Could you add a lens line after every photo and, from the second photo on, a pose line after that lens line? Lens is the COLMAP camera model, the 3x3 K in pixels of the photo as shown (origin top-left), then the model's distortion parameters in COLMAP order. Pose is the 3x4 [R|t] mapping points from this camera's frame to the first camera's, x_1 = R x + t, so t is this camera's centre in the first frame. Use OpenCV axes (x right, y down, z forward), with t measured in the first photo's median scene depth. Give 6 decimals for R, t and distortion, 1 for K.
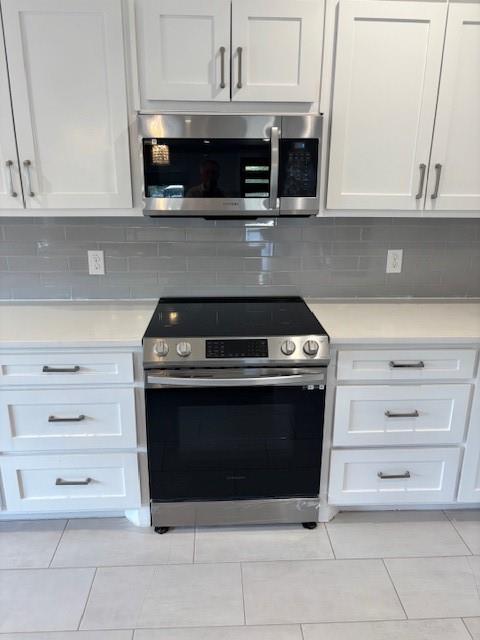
lens RADIAL K [[480.9, 0, 240.0], [0, 480.9, 320.0], [0, 0, 1]] dist [0.014818, 0.001132]
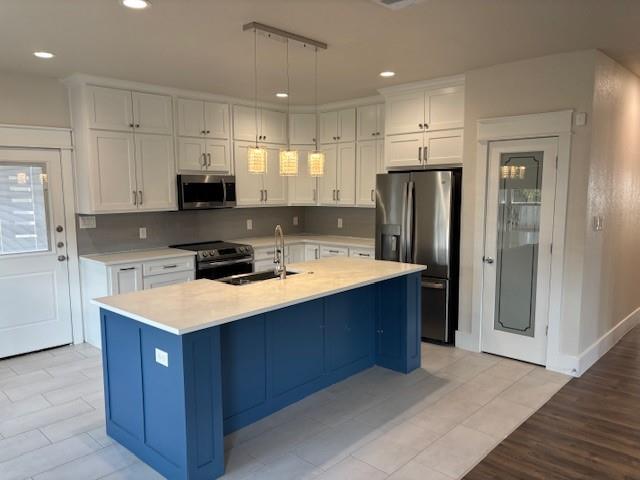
lens RADIAL K [[489.1, 0, 320.0], [0, 489.1, 240.0], [0, 0, 1]] dist [0.009989, -0.009909]
pose [[0.720162, -0.082951, 0.688829, -1.527985], [0.209964, 0.972330, -0.102423, 0.385667], [-0.661273, 0.218390, 0.717652, -1.418535]]
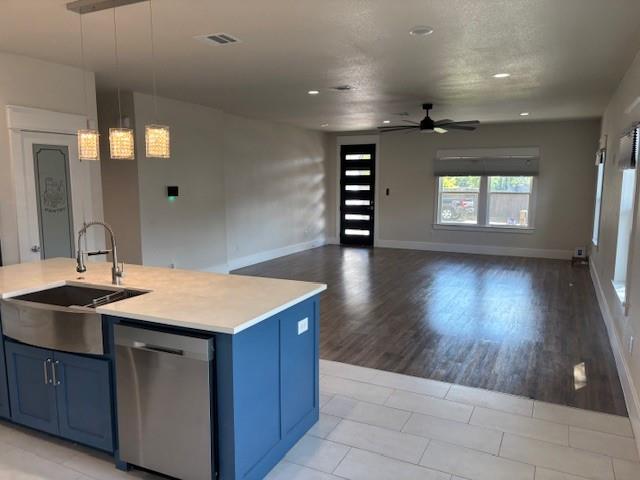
lens RADIAL K [[489.1, 0, 320.0], [0, 489.1, 240.0], [0, 0, 1]] dist [0.009989, -0.009909]
pose [[-0.891018, -0.063647, 0.449484, -1.609874], [0.125543, 0.916962, 0.378708, -0.331140], [-0.436264, 0.393865, -0.809039, 0.964347]]
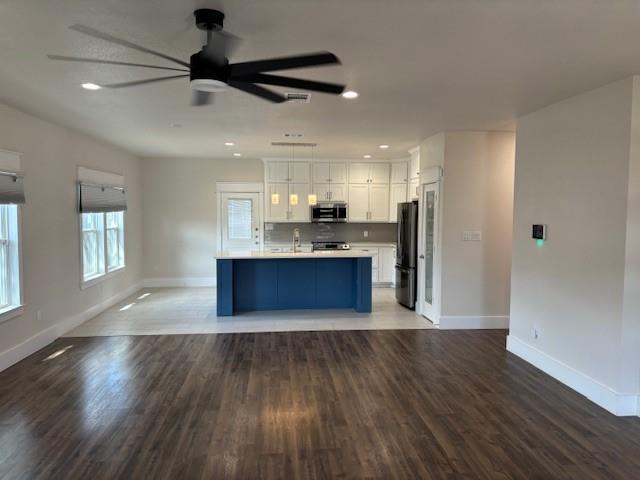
lens RADIAL K [[480.9, 0, 320.0], [0, 480.9, 240.0], [0, 0, 1]] dist [0.014818, 0.001132]
pose [[0.999051, -0.004500, 0.043312, -0.331309], [0.014288, 0.973453, -0.228440, 1.099132], [-0.041134, 0.228843, 0.972594, -3.797210]]
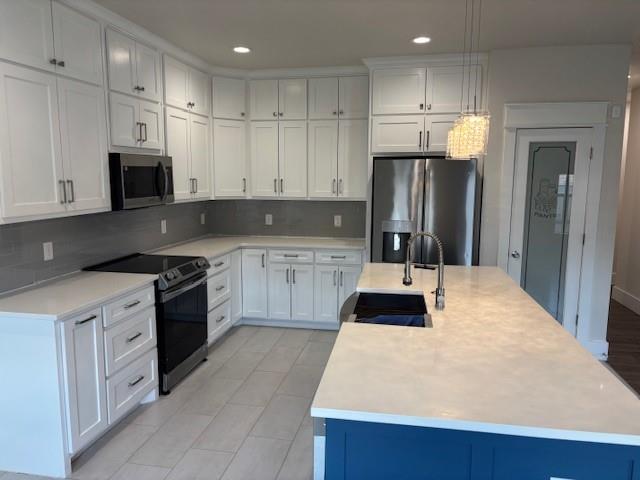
lens RADIAL K [[480.9, 0, 320.0], [0, 480.9, 240.0], [0, 0, 1]] dist [0.014818, 0.001132]
pose [[0.238258, -0.133015, 0.962050, -1.653315], [0.278906, 0.958223, 0.063413, -0.028873], [-0.930293, 0.253212, 0.265403, -0.064157]]
